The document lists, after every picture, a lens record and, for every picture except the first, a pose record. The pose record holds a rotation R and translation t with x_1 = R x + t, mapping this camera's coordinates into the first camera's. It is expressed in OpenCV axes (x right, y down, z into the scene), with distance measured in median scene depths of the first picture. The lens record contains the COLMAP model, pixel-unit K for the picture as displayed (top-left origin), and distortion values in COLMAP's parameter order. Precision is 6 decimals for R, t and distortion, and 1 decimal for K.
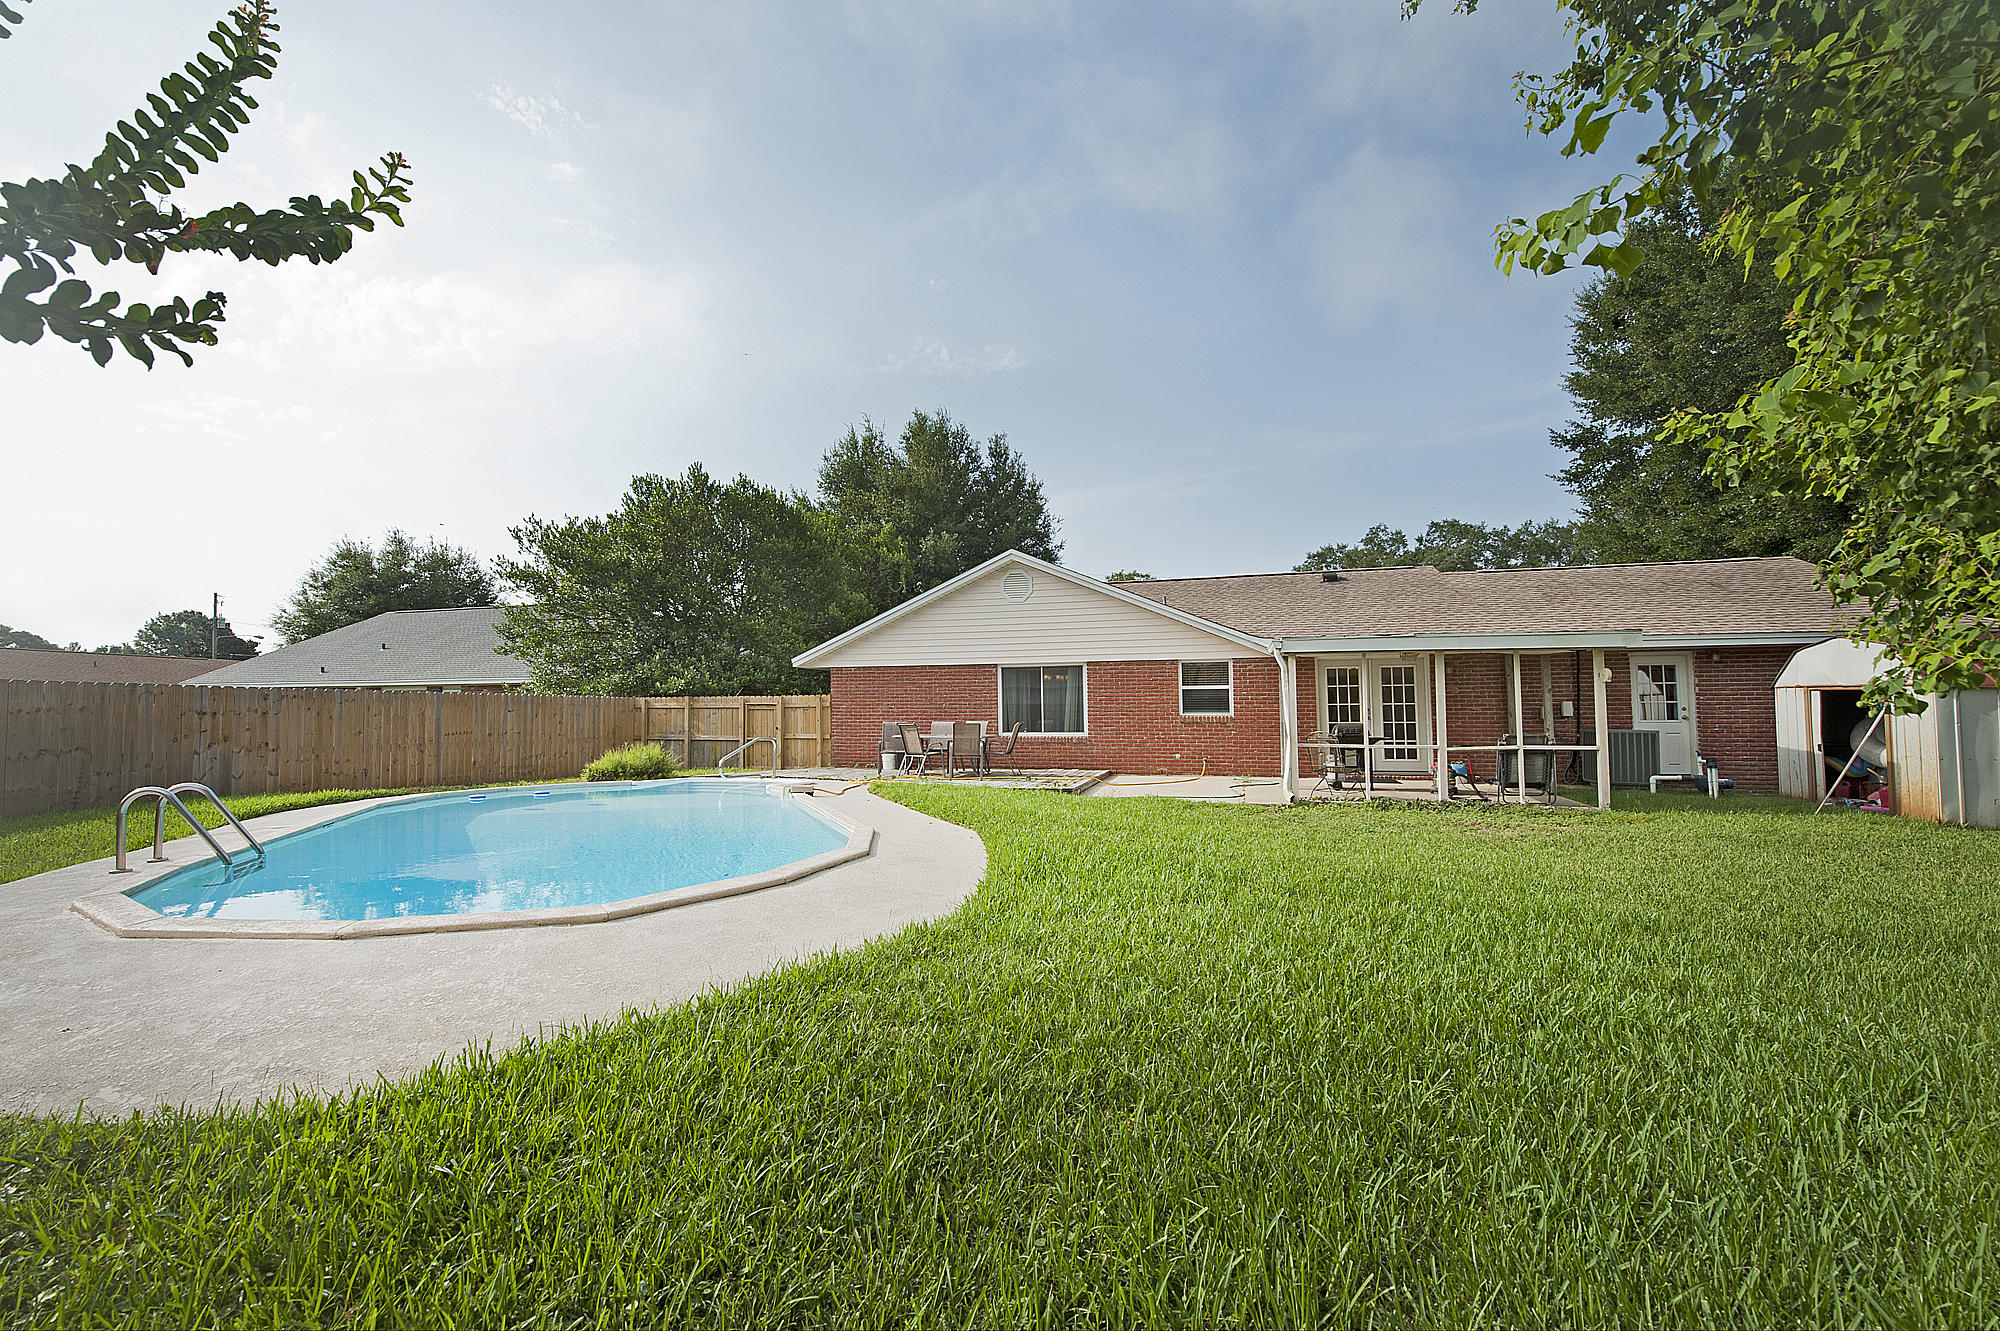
lens RADIAL K [[784.1, 0, 1007.7], [0, 784.1, 672.2], [0, 0, 1]] dist [-0.020731, -0.003289]
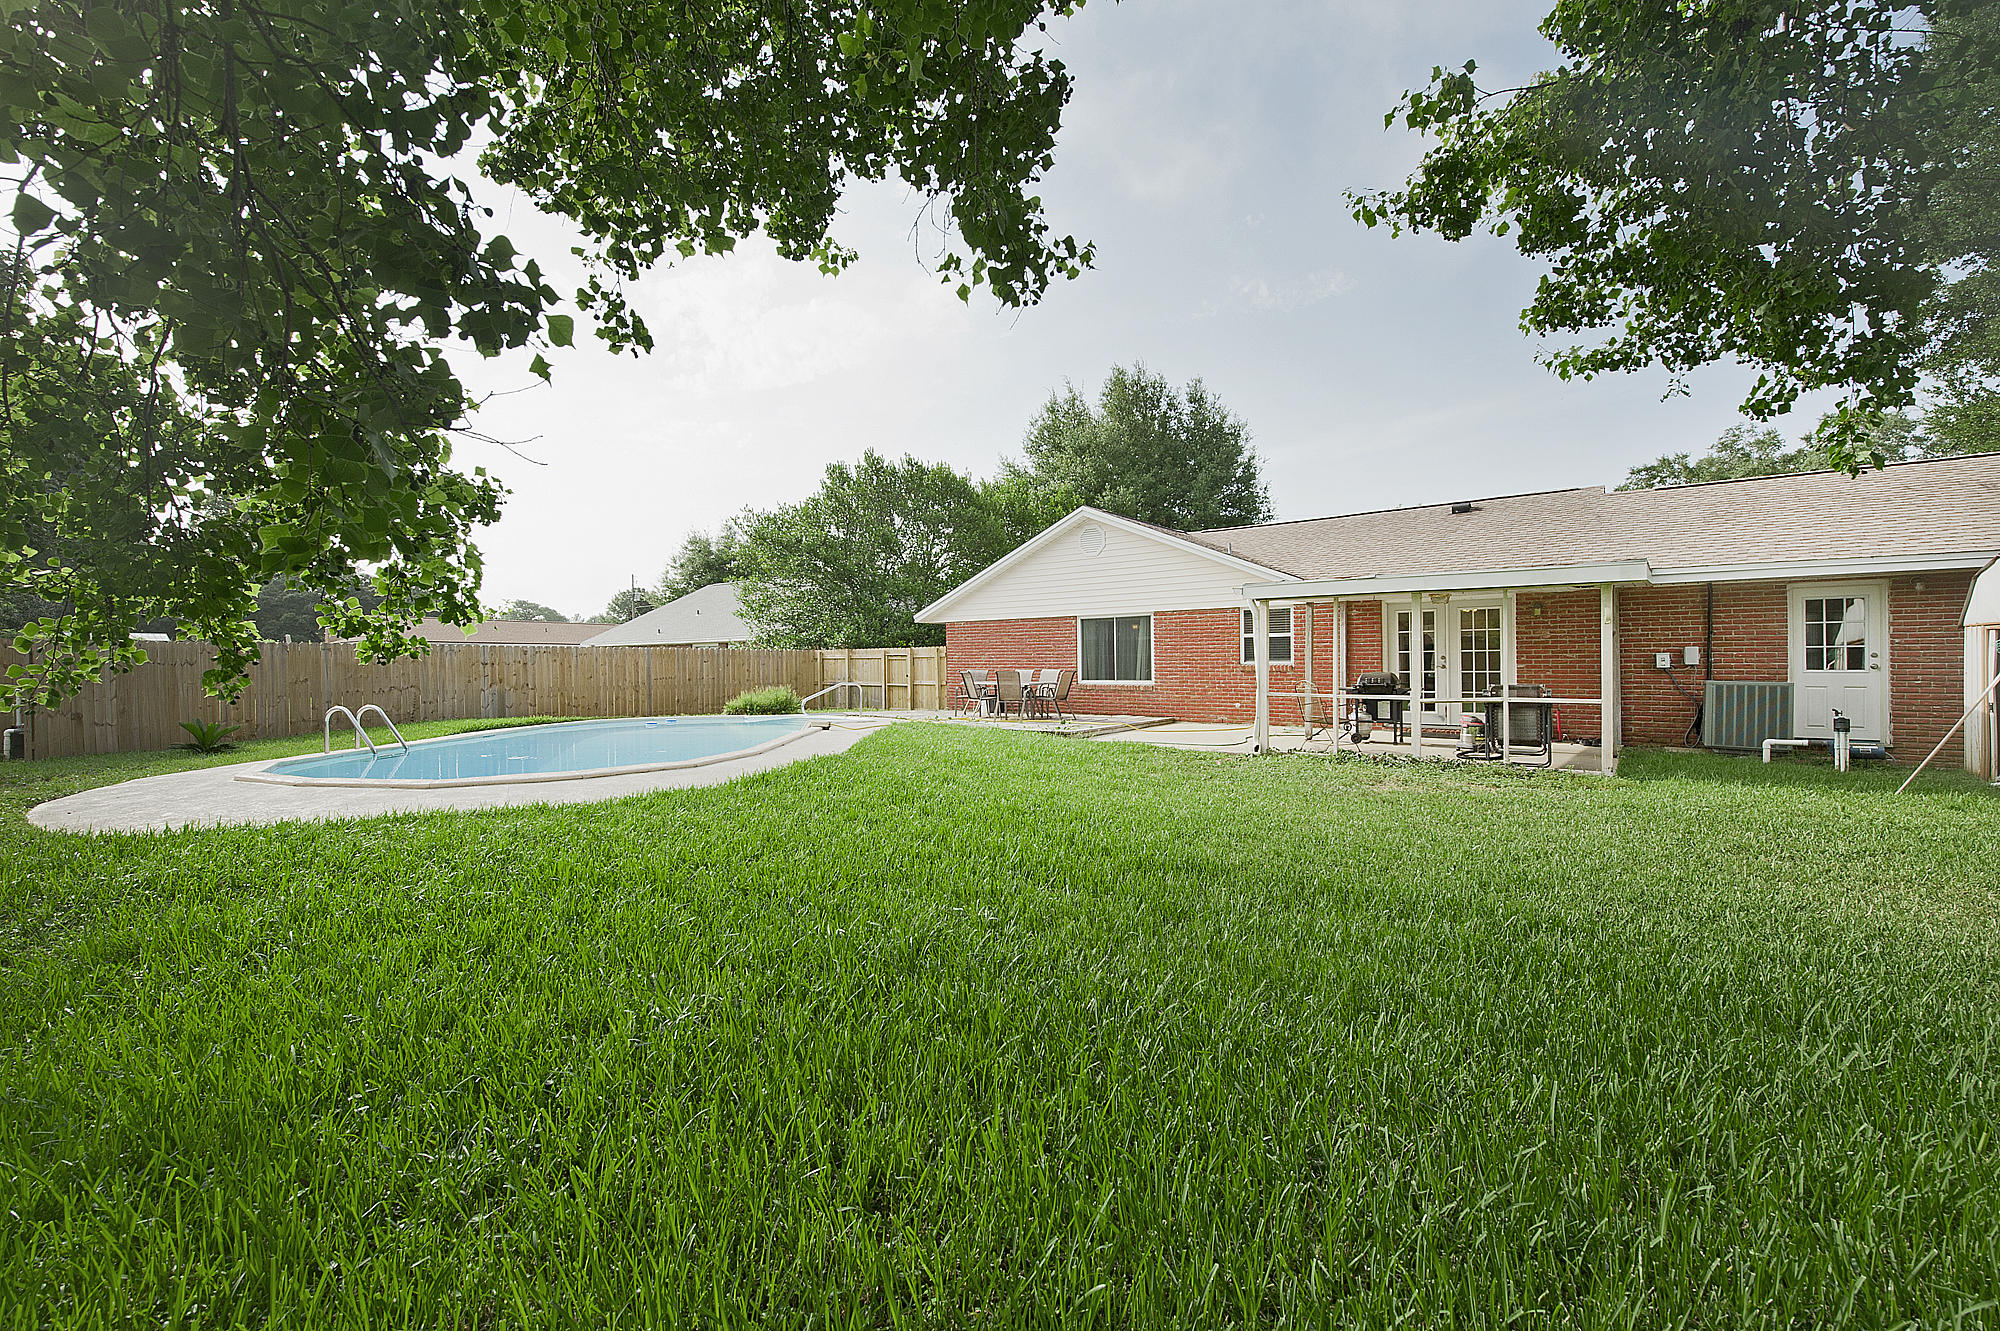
lens RADIAL K [[784.1, 0, 1006.9], [0, 784.1, 655.7], [0, 0, 1]] dist [-0.020731, -0.003289]
pose [[0.922839, -0.005273, -0.385150, 0.310675], [0.021315, 0.999073, 0.037393, 0.001300], [0.384596, -0.042717, 0.922096, -0.018804]]
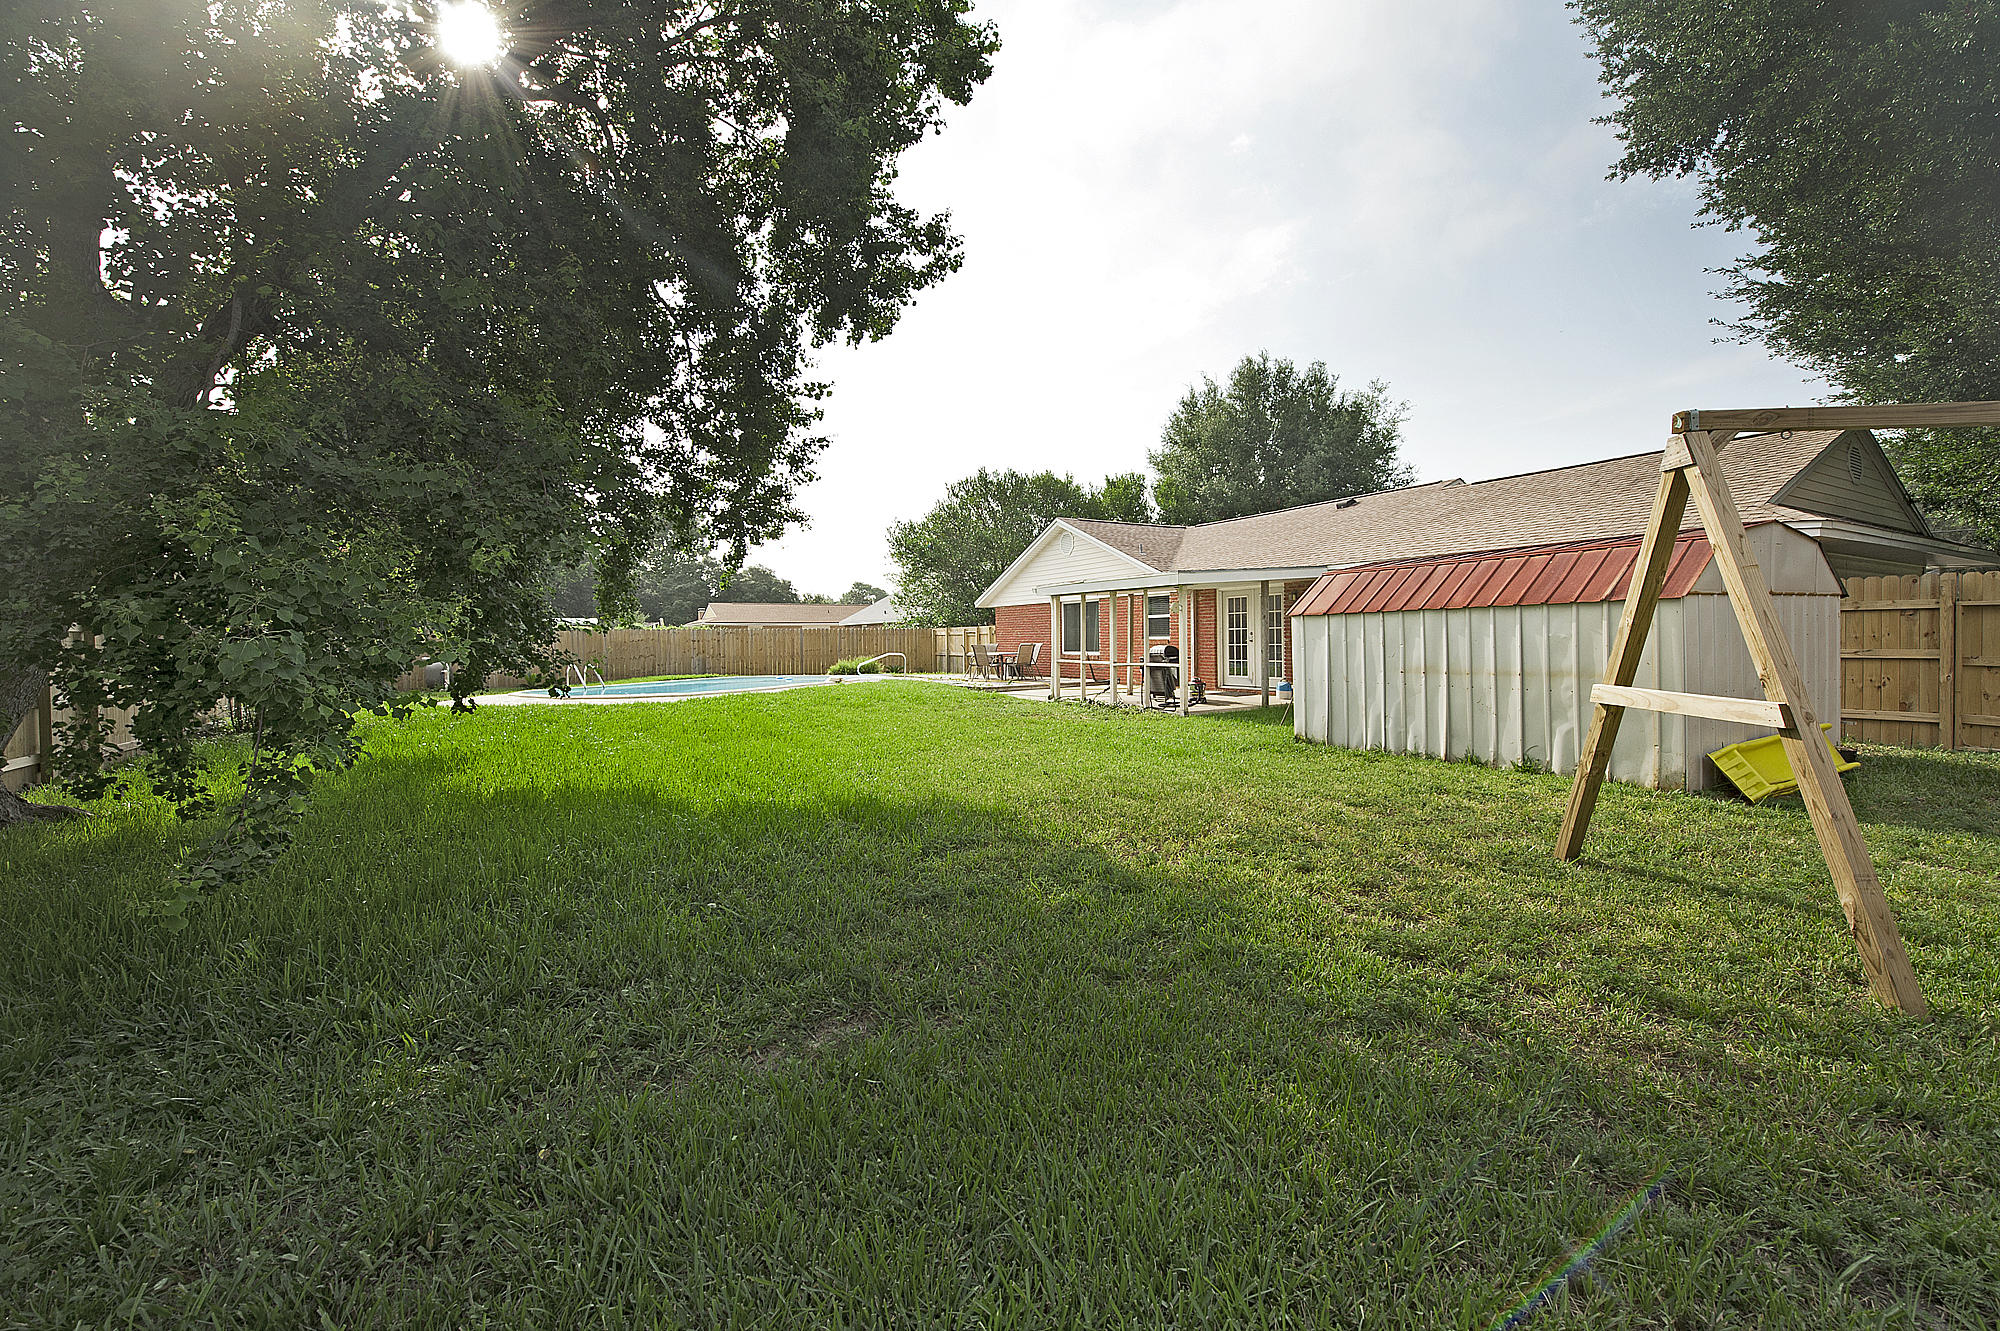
lens RADIAL K [[784.1, 0, 1009.5], [0, 784.1, 650.9], [0, 0, 1]] dist [-0.020731, -0.003289]
pose [[0.711658, 0.005730, -0.702503, 0.899903], [0.048750, 0.997153, 0.057519, -0.007647], [0.700833, -0.075181, 0.709353, -0.054775]]
